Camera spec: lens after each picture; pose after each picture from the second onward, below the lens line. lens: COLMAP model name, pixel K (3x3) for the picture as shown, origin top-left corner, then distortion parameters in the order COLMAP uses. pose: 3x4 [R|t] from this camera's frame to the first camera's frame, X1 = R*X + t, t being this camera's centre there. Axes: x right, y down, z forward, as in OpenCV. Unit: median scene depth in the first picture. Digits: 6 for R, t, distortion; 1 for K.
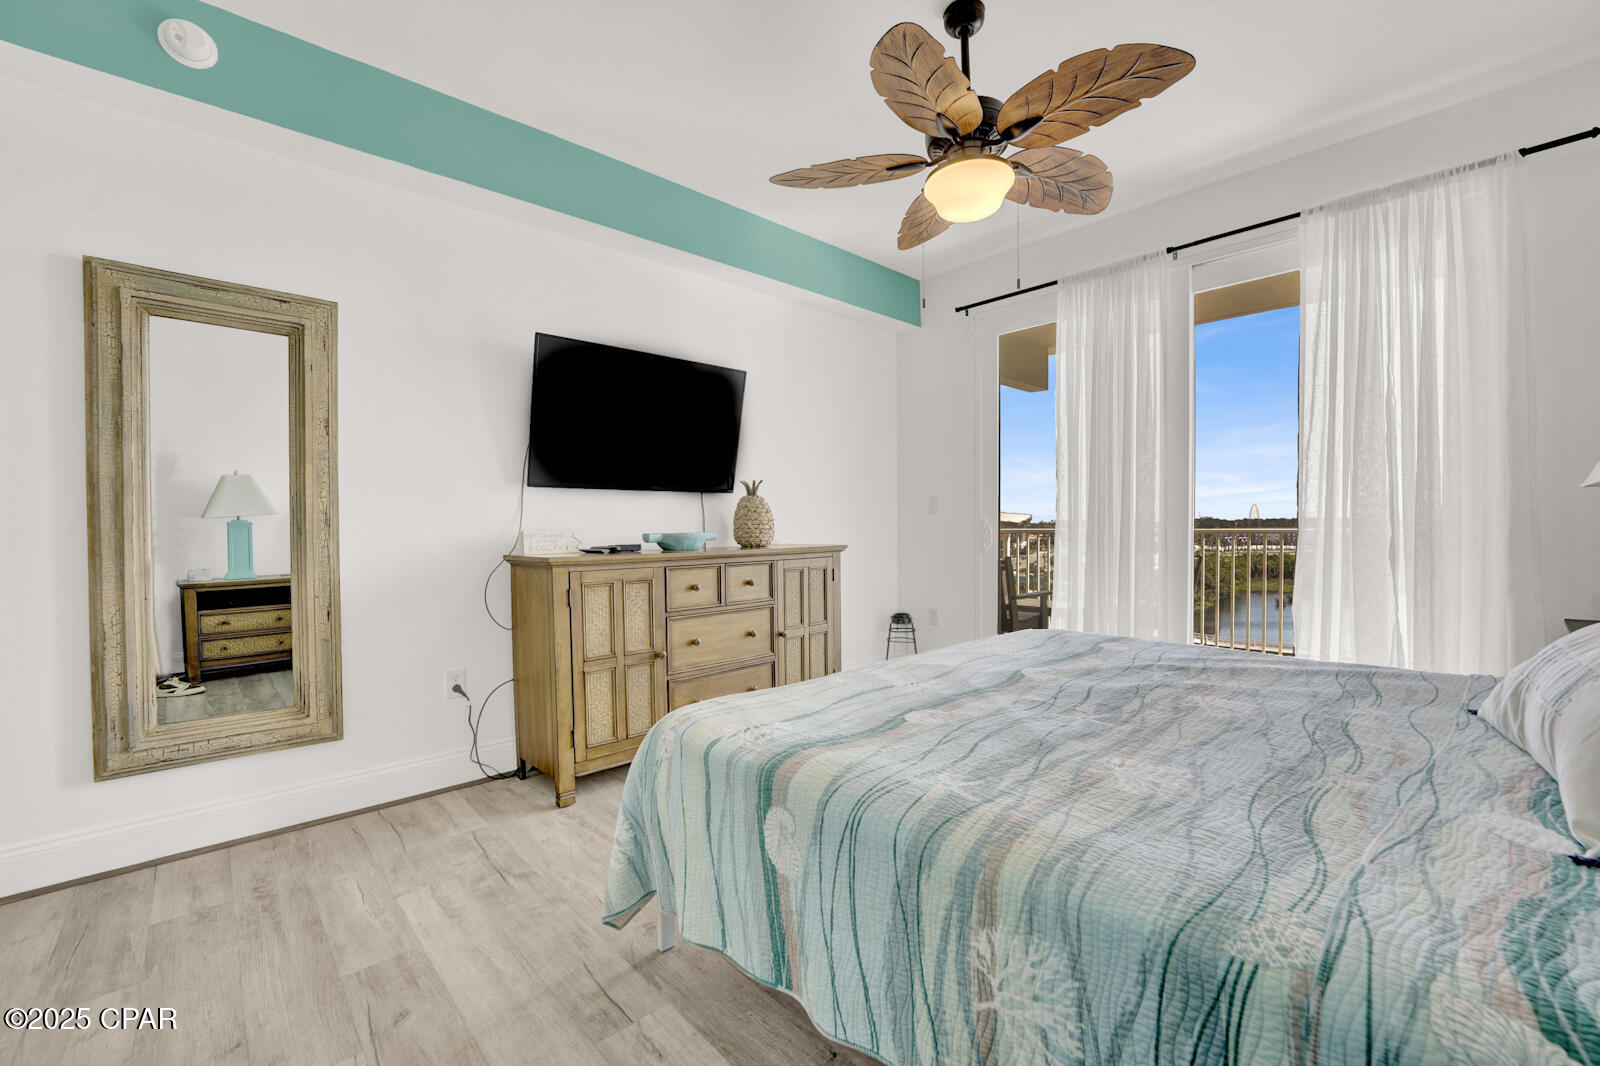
lens RADIAL K [[666.4, 0, 794.0], [0, 666.4, 545.3], [0, 0, 1]] dist [-0.022176, 0.000564]
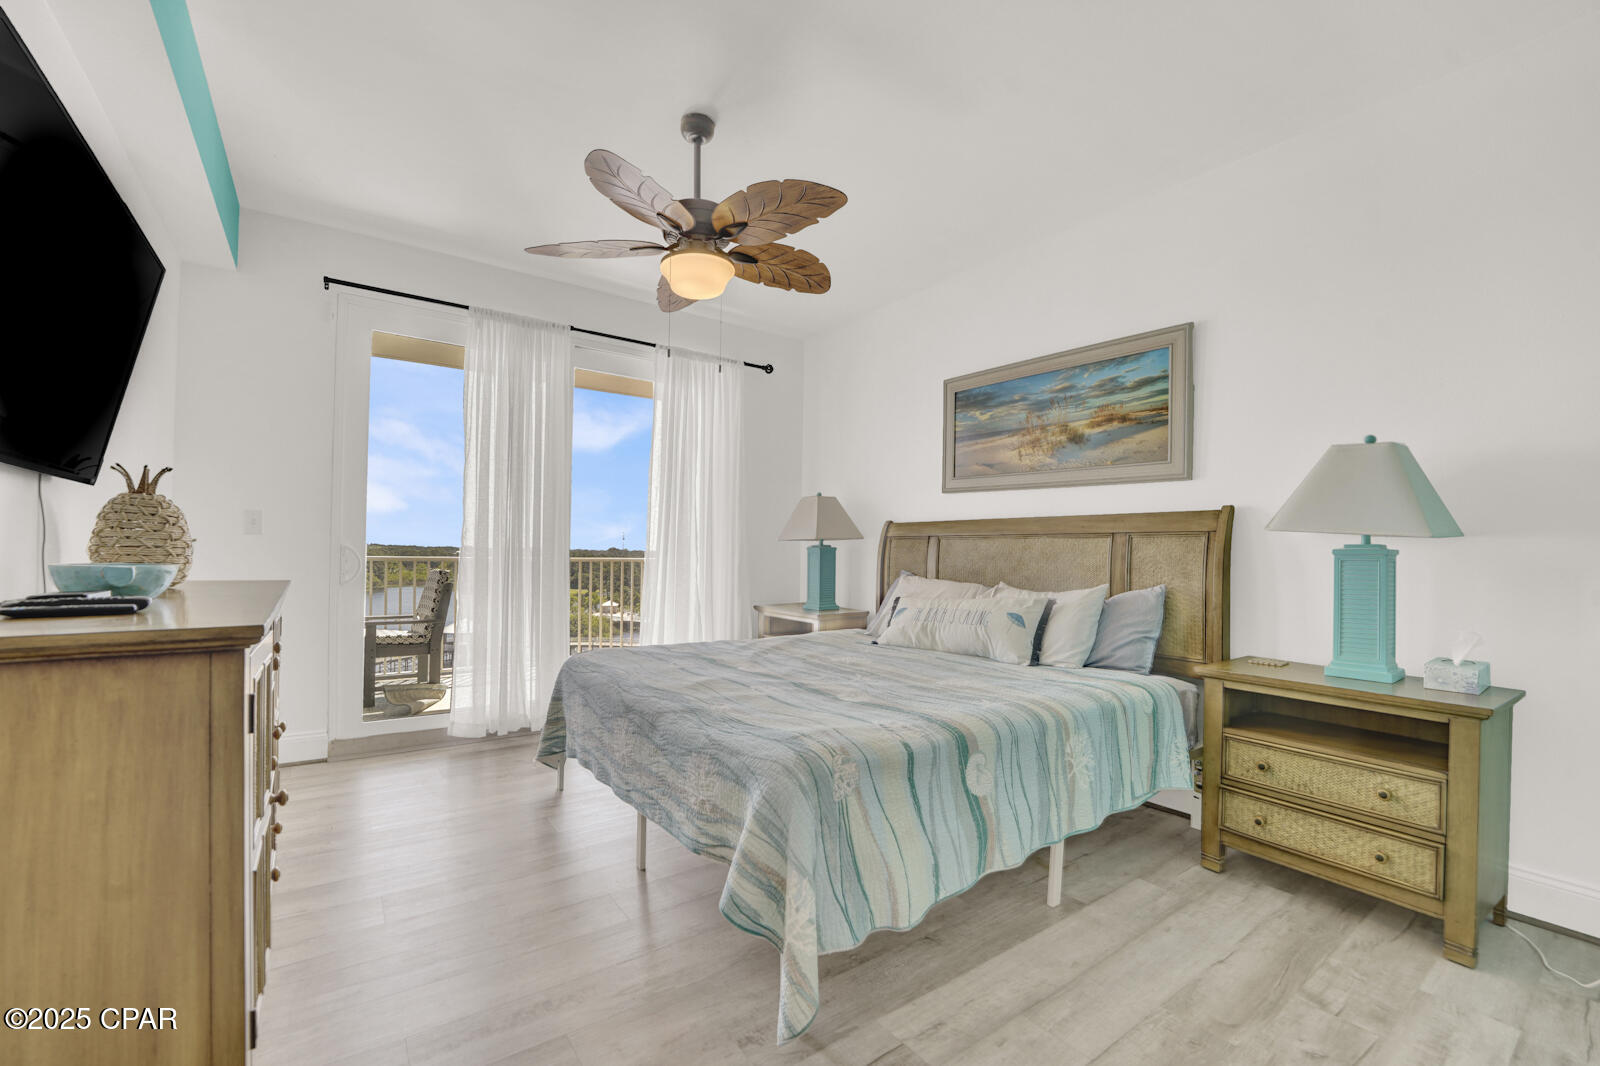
lens RADIAL K [[666.4, 0, 794.0], [0, 666.4, 545.3], [0, 0, 1]] dist [-0.022176, 0.000564]
pose [[0.117713, 0.020998, 0.992826, -0.894745], [0.015700, 0.999612, -0.023003, -0.023294], [-0.992924, 0.018295, 0.117338, 0.705973]]
